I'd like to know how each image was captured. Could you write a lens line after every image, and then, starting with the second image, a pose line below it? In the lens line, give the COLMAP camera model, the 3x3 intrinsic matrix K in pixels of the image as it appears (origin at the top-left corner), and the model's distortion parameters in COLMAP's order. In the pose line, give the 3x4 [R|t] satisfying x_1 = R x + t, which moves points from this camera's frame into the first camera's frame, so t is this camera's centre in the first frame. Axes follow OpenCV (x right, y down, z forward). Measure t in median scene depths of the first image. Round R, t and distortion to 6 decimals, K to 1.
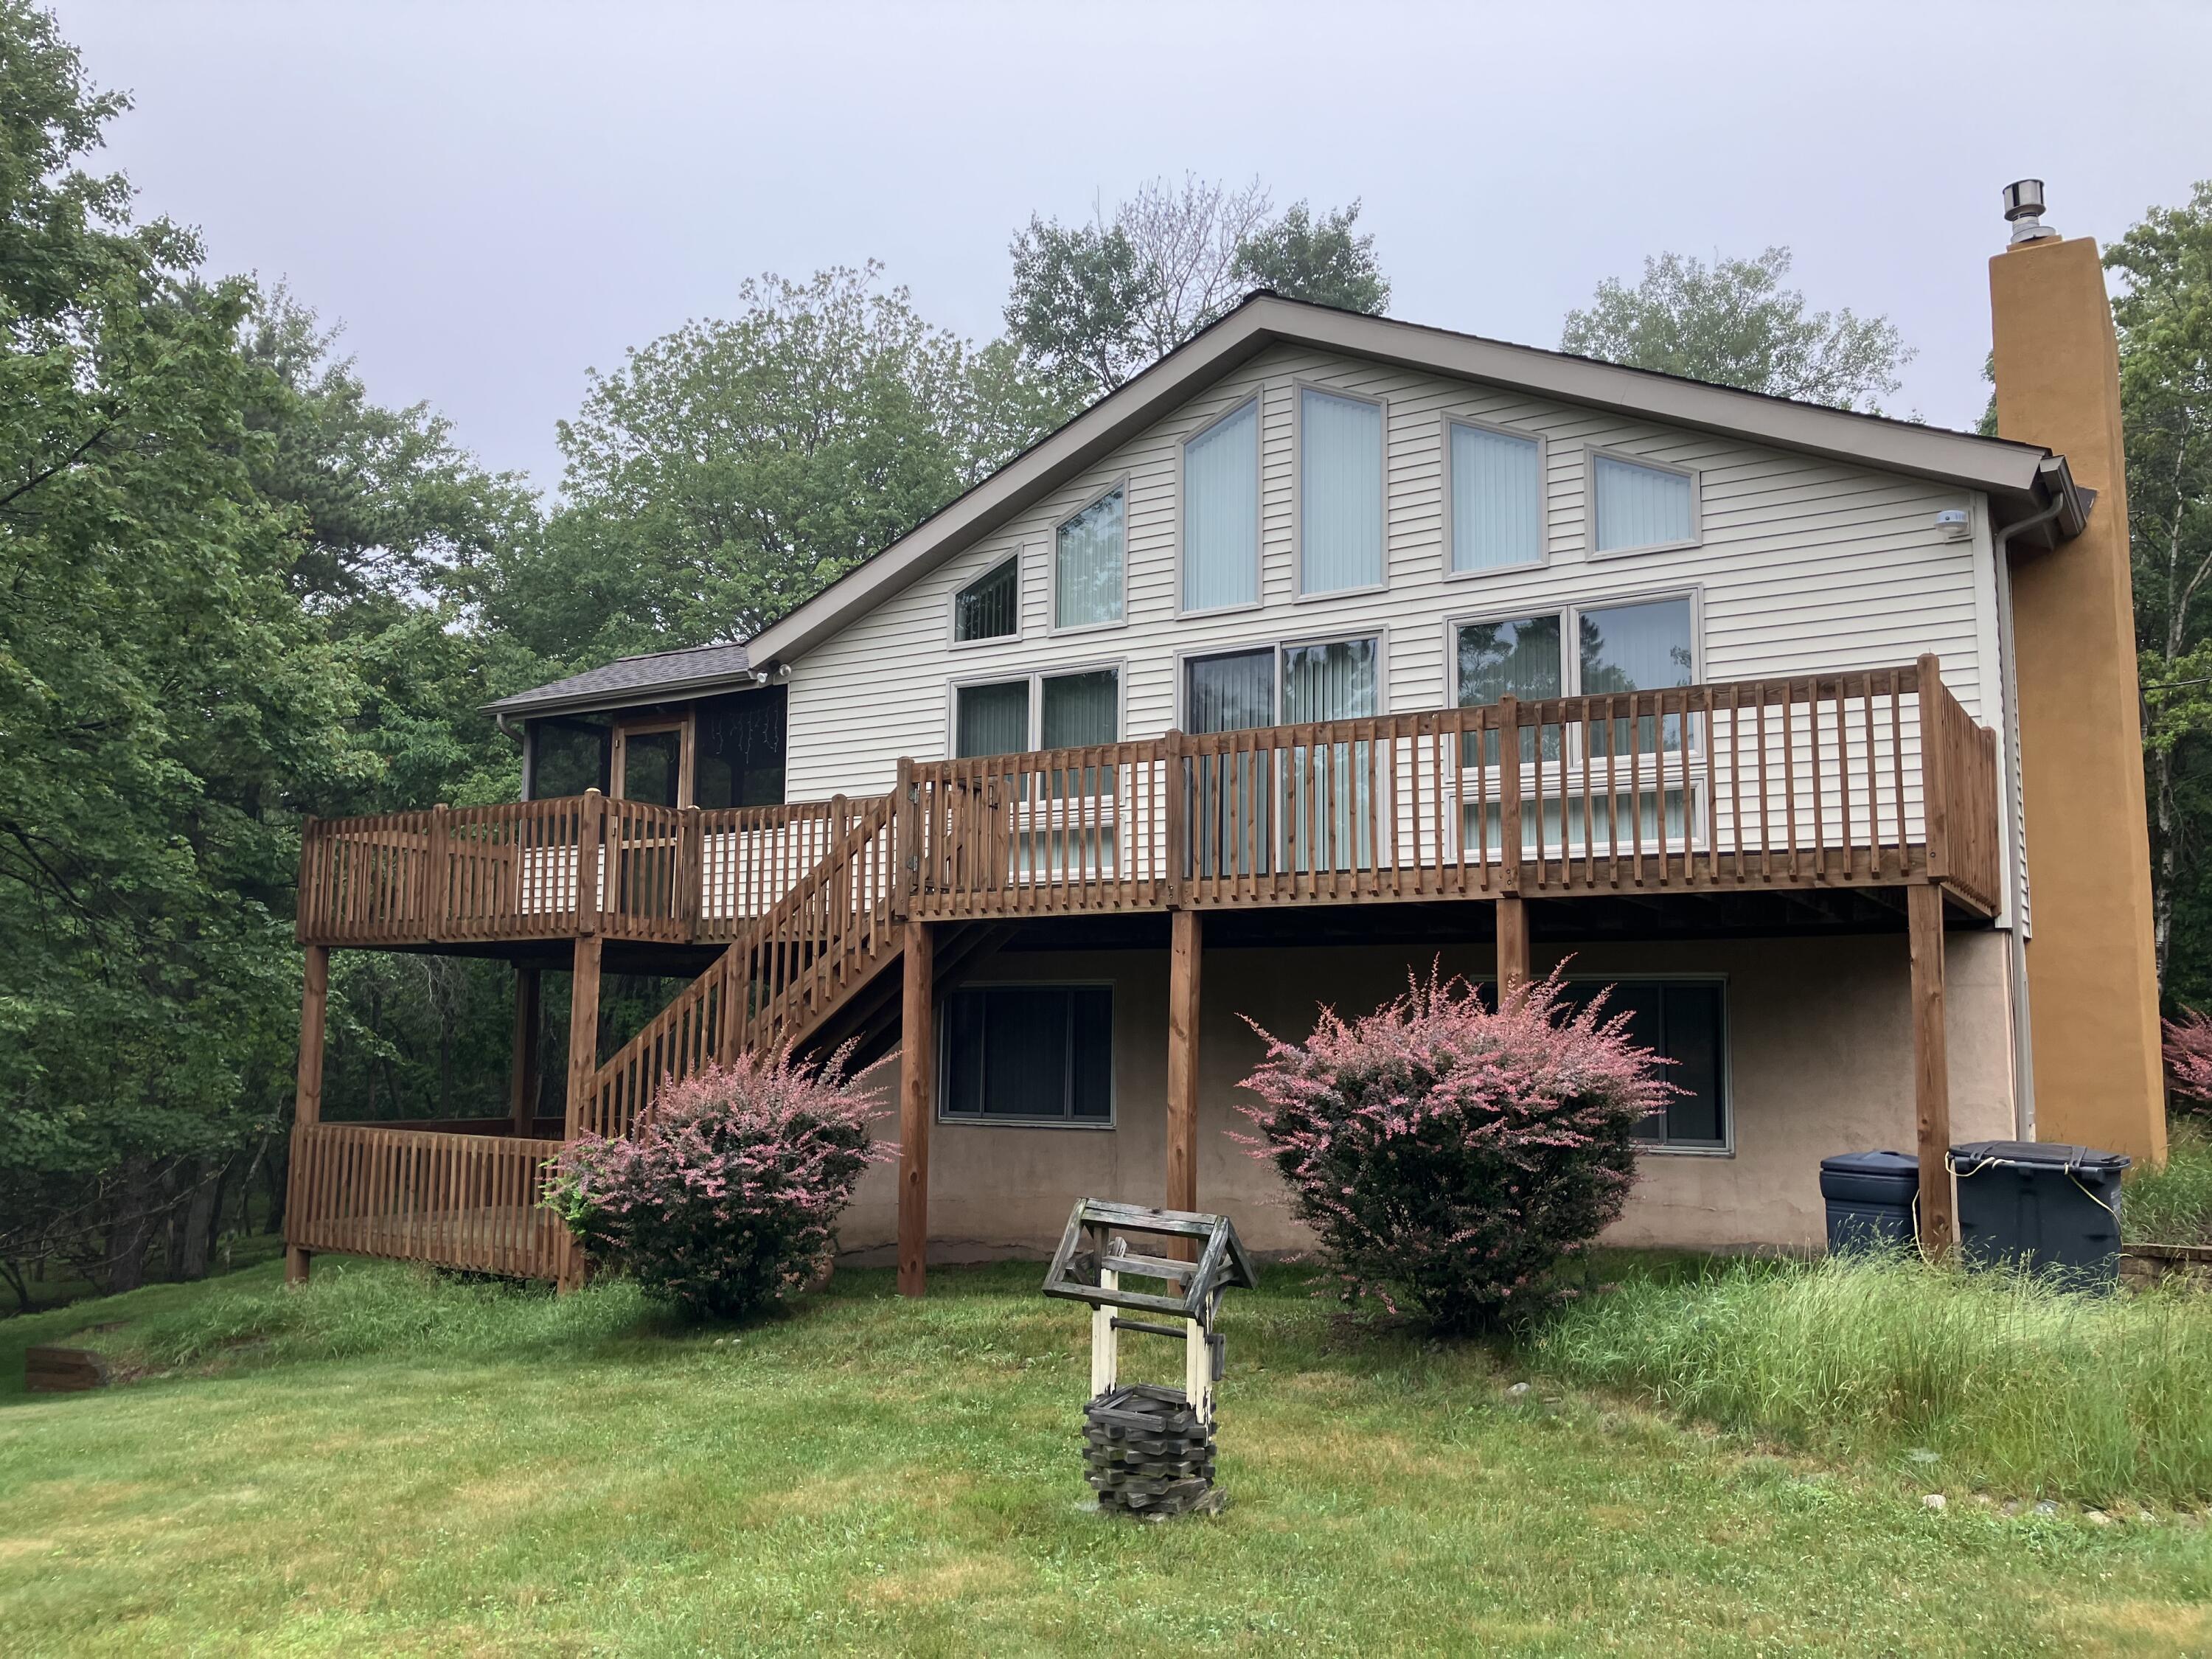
lens RADIAL K [[1829.2, 0, 1097.7], [0, 1829.2, 818.8], [0, 0, 1]] dist [0.037435, -0.043540]
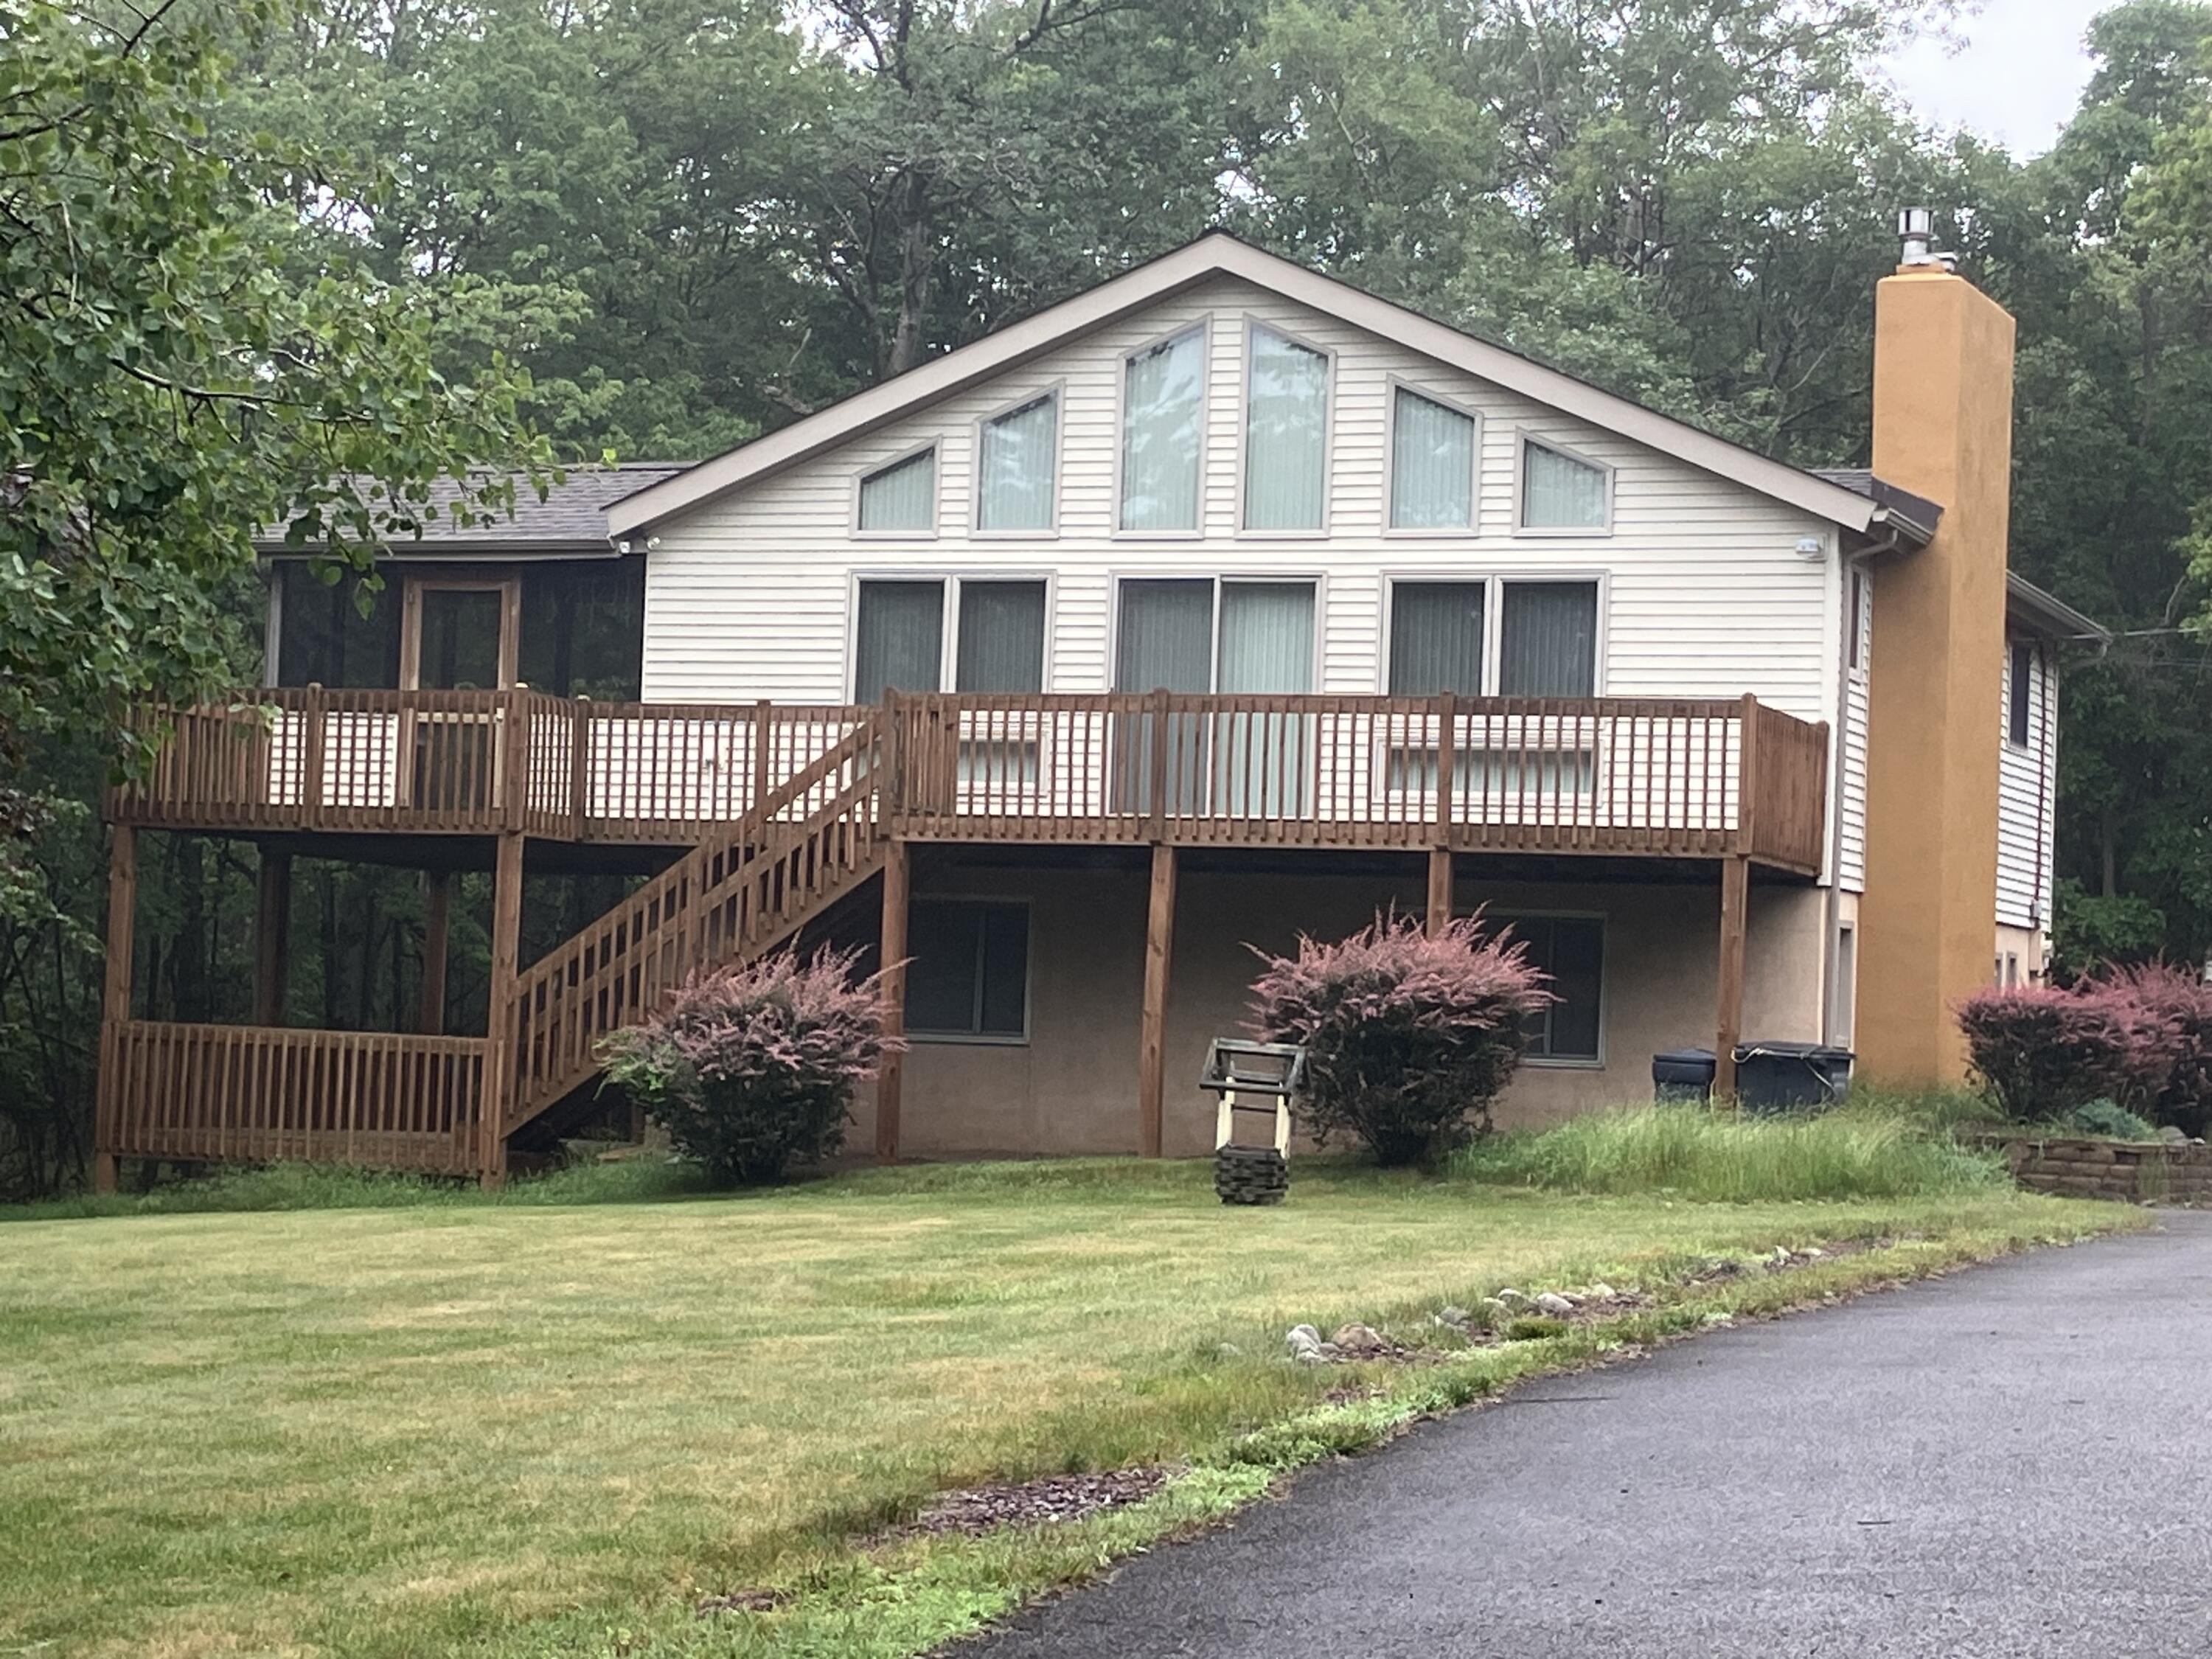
lens RADIAL K [[4836.5, 0, 1105.4], [0, 4836.5, 826.2], [0, 0, 1]] dist [0.278486, 0.000000]
pose [[0.980712, 0.037470, 0.191833, -0.529581], [-0.053307, 0.995522, 0.078072, -0.182750], [-0.188049, -0.086792, 0.978317, -1.830854]]
